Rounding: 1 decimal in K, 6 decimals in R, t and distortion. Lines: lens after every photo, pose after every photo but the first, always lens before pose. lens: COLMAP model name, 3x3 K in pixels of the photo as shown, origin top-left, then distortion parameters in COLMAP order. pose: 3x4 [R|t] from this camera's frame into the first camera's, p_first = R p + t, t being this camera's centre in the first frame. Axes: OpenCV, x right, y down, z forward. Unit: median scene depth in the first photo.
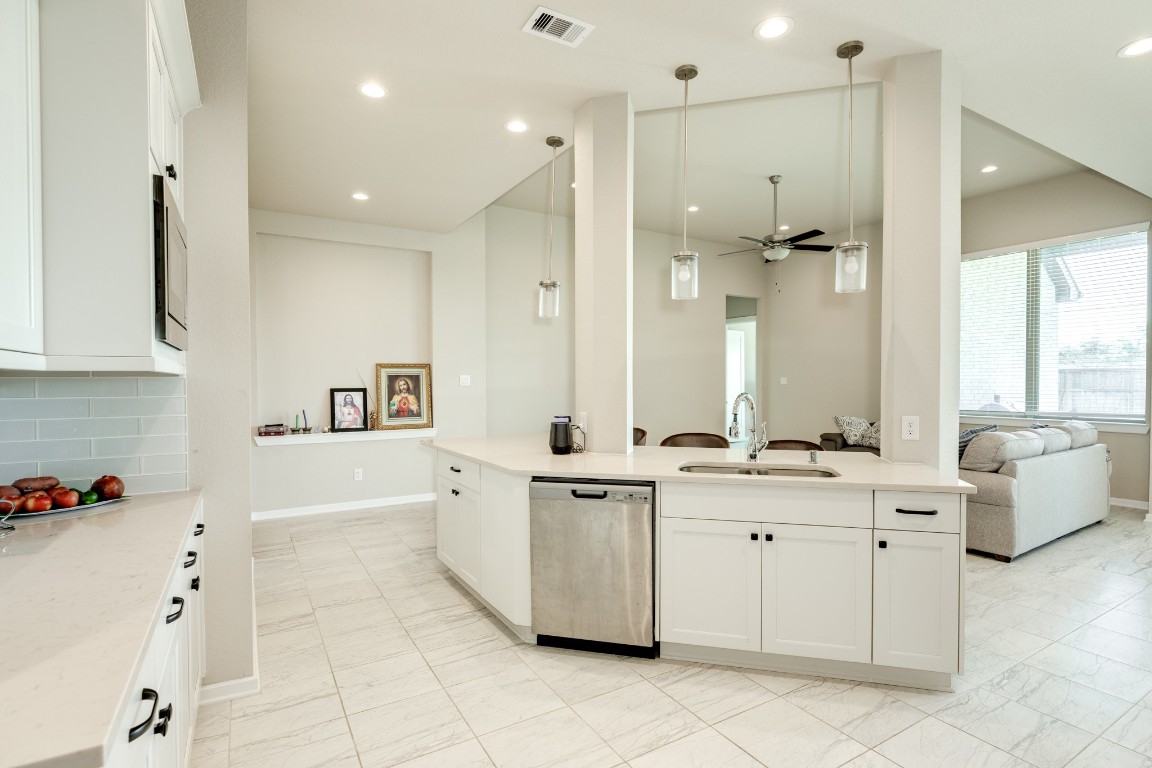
lens RADIAL K [[556.8, 0, 576.8], [0, 556.8, 390.9], [0, 0, 1]] dist [-0.005752, 0.000570]
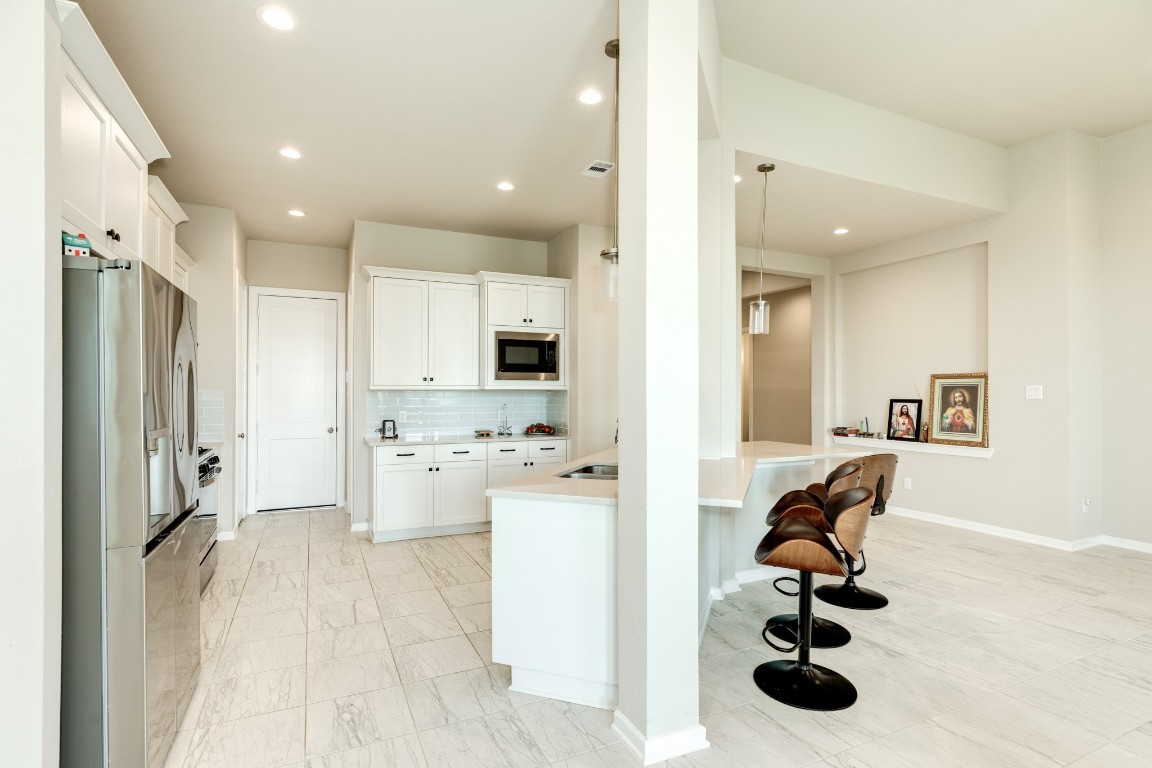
lens RADIAL K [[556.8, 0, 575.9], [0, 556.8, 386.4], [0, 0, 1]] dist [-0.005752, 0.000570]
pose [[-0.096218, -0.007369, -0.995333, 0.658903], [-0.019337, 0.999798, -0.005533, -0.010637], [0.995172, 0.018714, -0.096341, 0.465377]]
